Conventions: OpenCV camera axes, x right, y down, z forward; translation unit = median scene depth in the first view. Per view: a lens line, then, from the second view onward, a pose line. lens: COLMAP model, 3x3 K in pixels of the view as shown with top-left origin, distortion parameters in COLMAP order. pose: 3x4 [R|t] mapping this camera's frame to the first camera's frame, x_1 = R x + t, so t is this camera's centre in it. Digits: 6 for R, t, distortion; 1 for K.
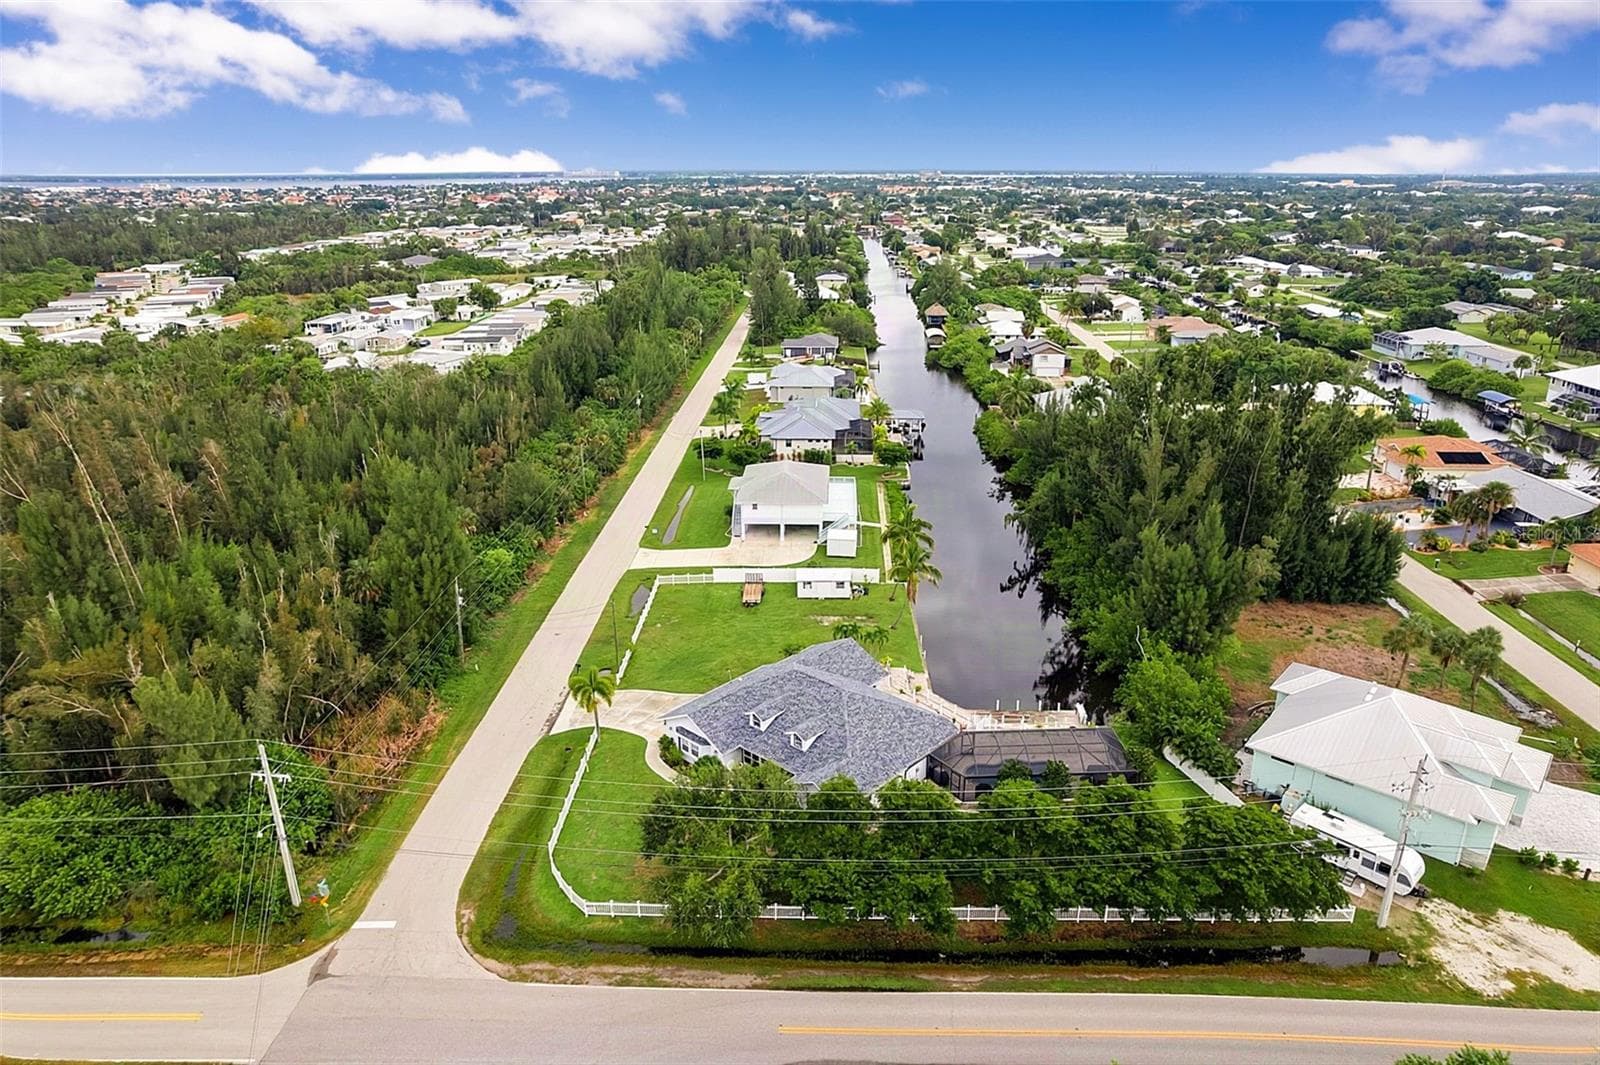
lens RADIAL K [[1013.3, 0, 804.3], [0, 1013.3, 537.2], [0, 0, 1]] dist [-0.043821, 0.023203]
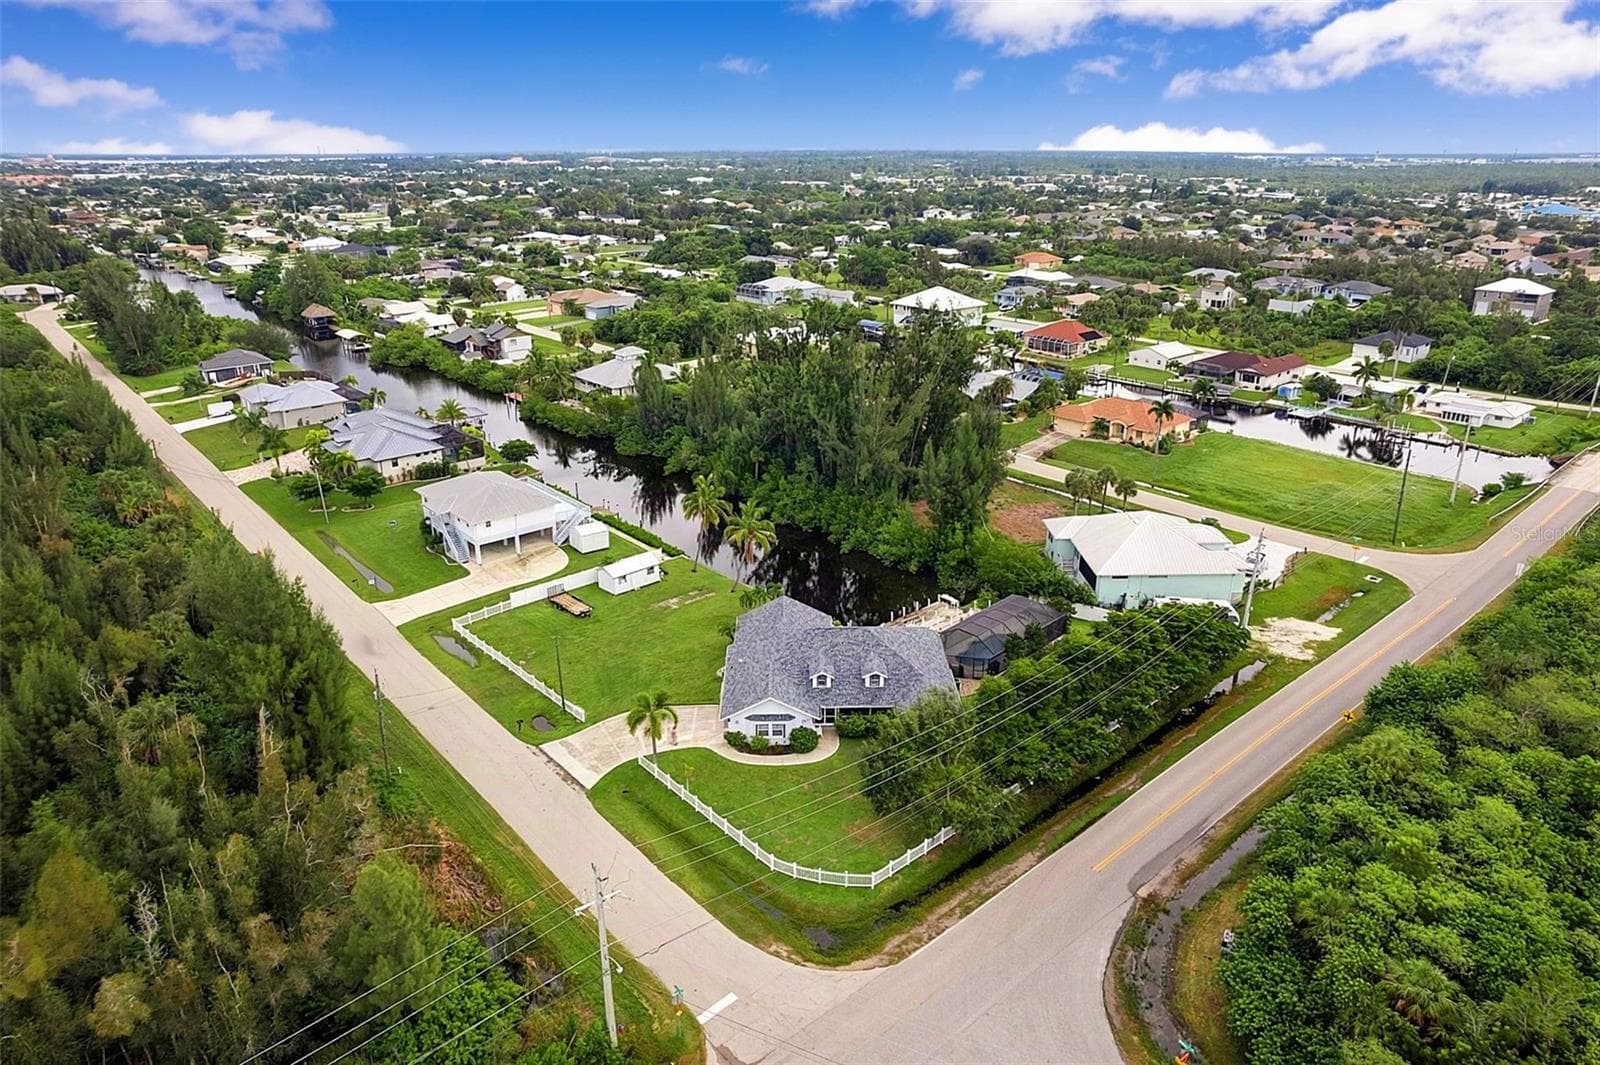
lens RADIAL K [[1013.3, 0, 802.8], [0, 1013.3, 526.2], [0, 0, 1]] dist [-0.043821, 0.023203]
pose [[0.731426, -0.238902, 0.638703, -0.436868], [0.234713, 0.967593, 0.093135, -0.047856], [-0.640254, 0.081791, 0.763796, 0.122092]]
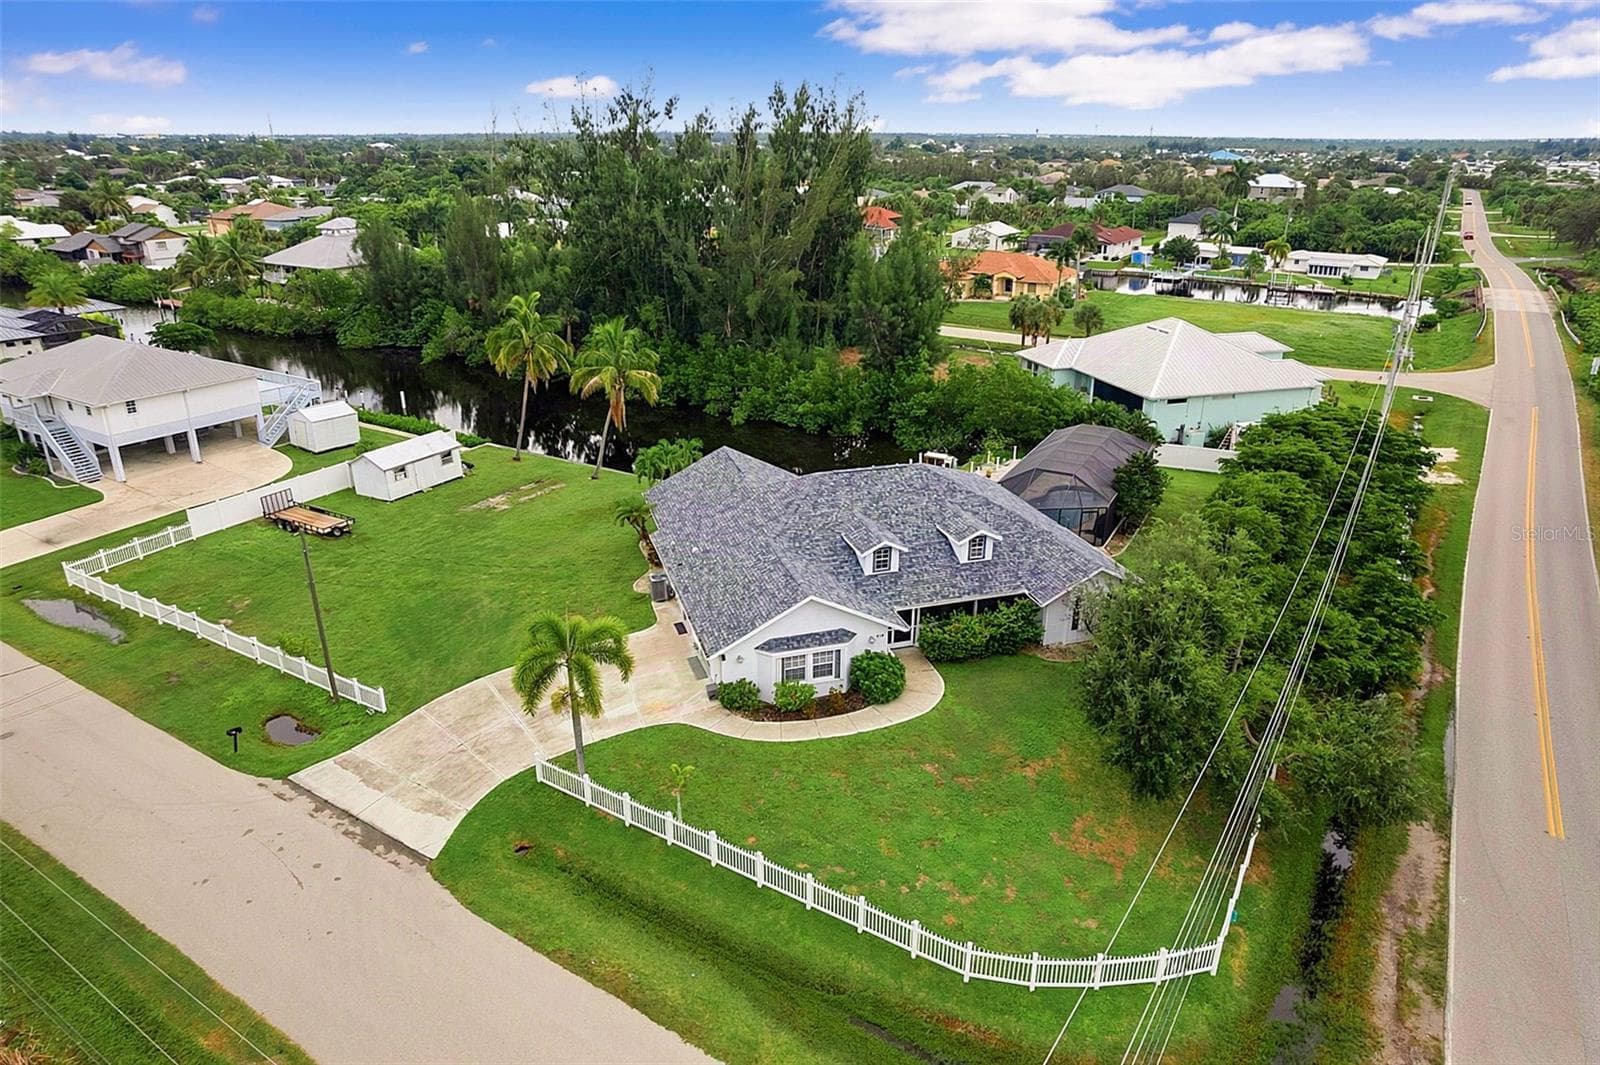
lens RADIAL K [[1013.3, 0, 800.5], [0, 1013.3, 534.3], [0, 0, 1]] dist [-0.043821, 0.023203]
pose [[0.511944, -0.316733, 0.798494, -0.307833], [0.292141, 0.938331, 0.184899, 0.036667], [-0.807816, 0.138615, 0.572904, 0.456323]]
